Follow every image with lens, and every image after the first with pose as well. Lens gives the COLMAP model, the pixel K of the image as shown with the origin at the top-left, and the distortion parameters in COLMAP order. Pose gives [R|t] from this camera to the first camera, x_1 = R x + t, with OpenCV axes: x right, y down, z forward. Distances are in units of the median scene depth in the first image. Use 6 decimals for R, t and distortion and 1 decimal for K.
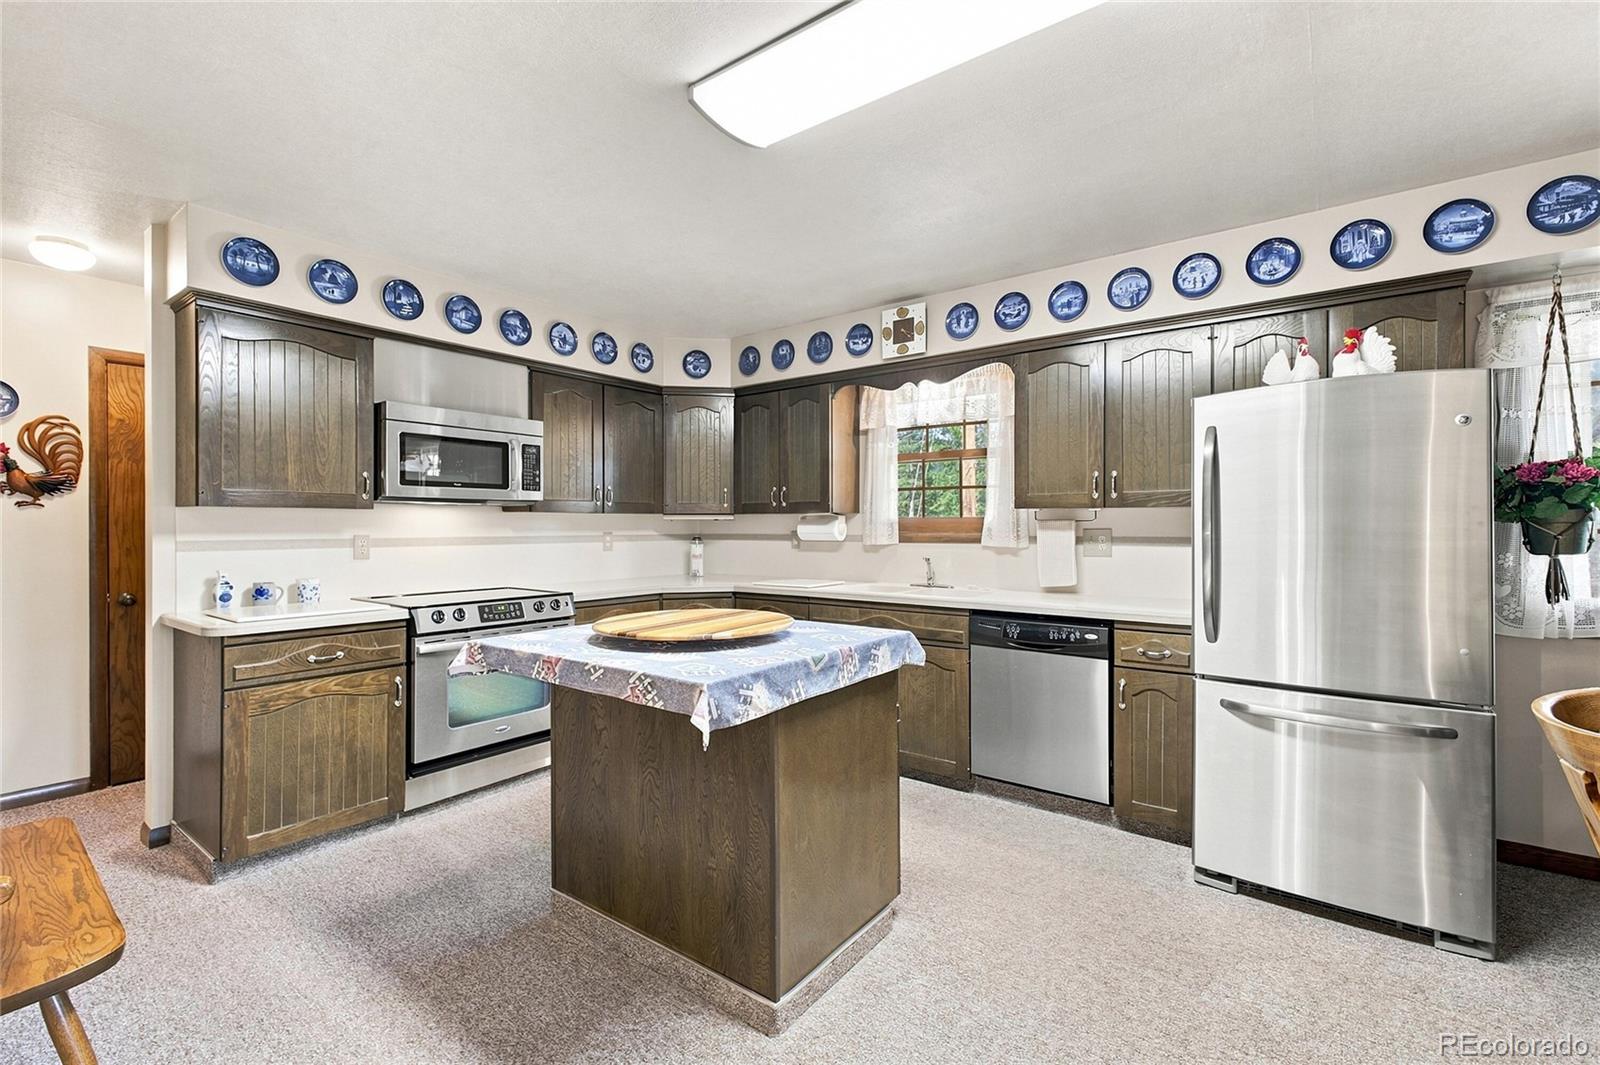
lens RADIAL K [[715.2, 0, 805.4], [0, 715.2, 526.7], [0, 0, 1]] dist [0.005746, -0.000841]
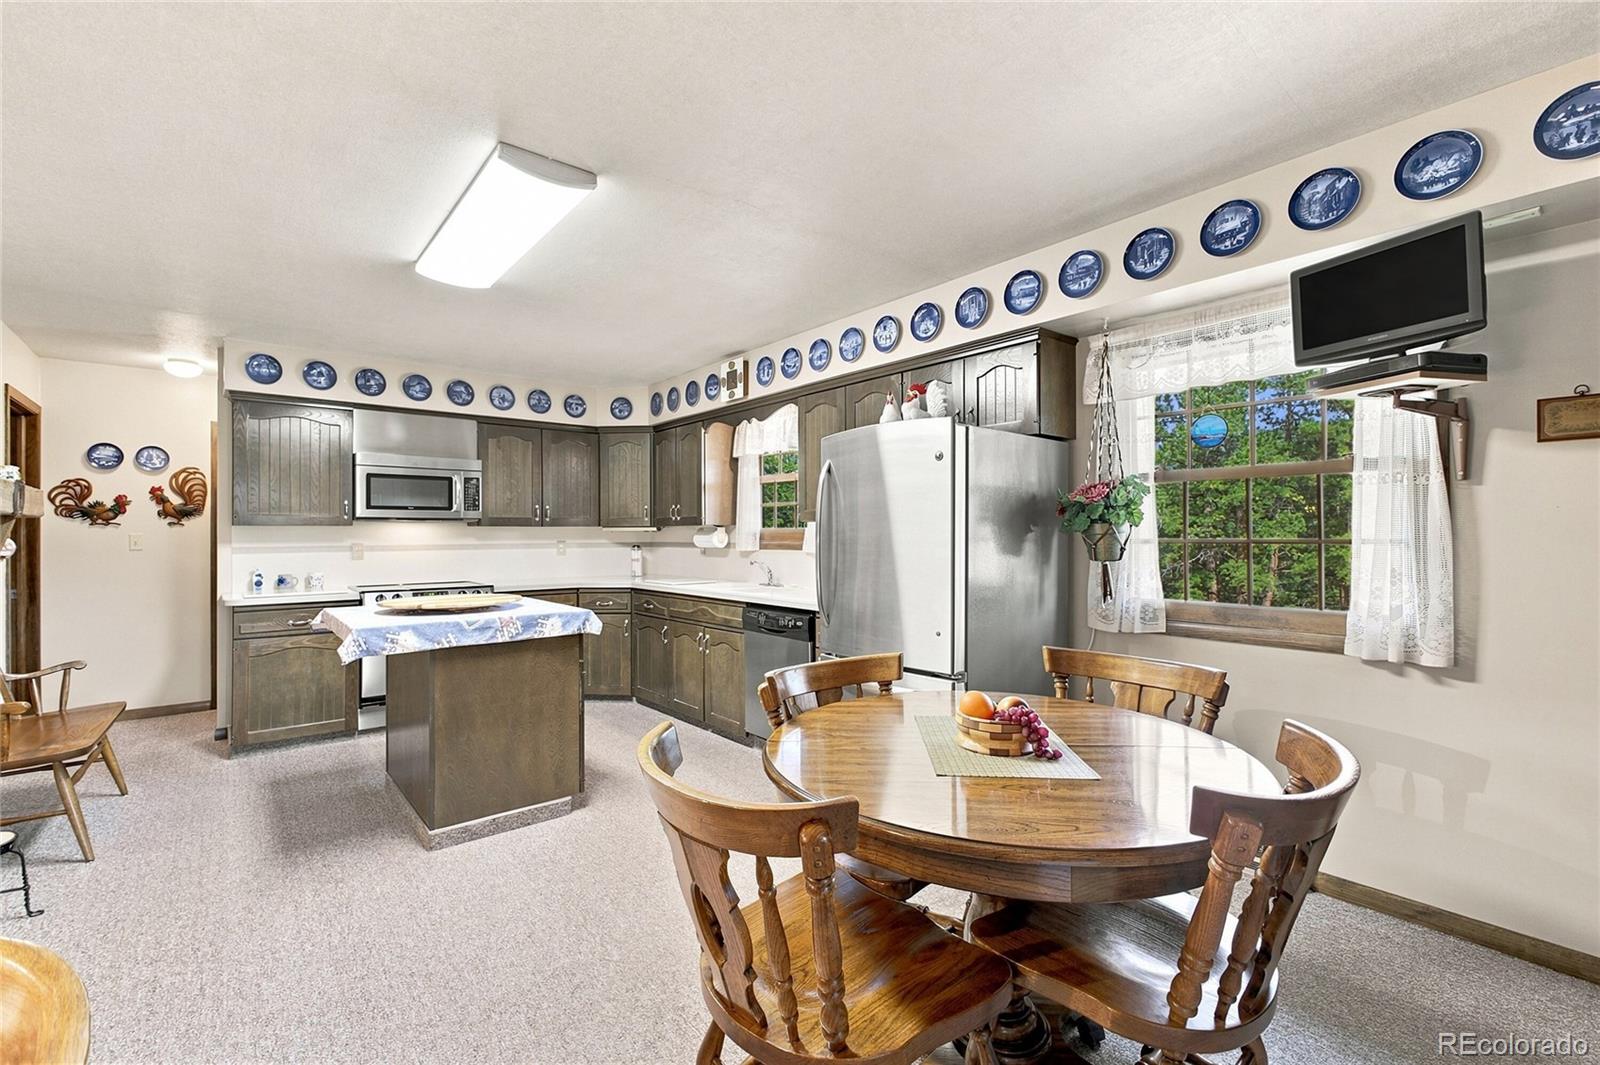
lens RADIAL K [[715.2, 0, 804.8], [0, 715.2, 530.7], [0, 0, 1]] dist [0.005746, -0.000841]
pose [[0.972758, -0.004149, -0.231784, 0.577593], [0.002740, 0.999976, -0.006403, -0.002127], [0.231805, 0.005593, 0.972746, -0.194317]]
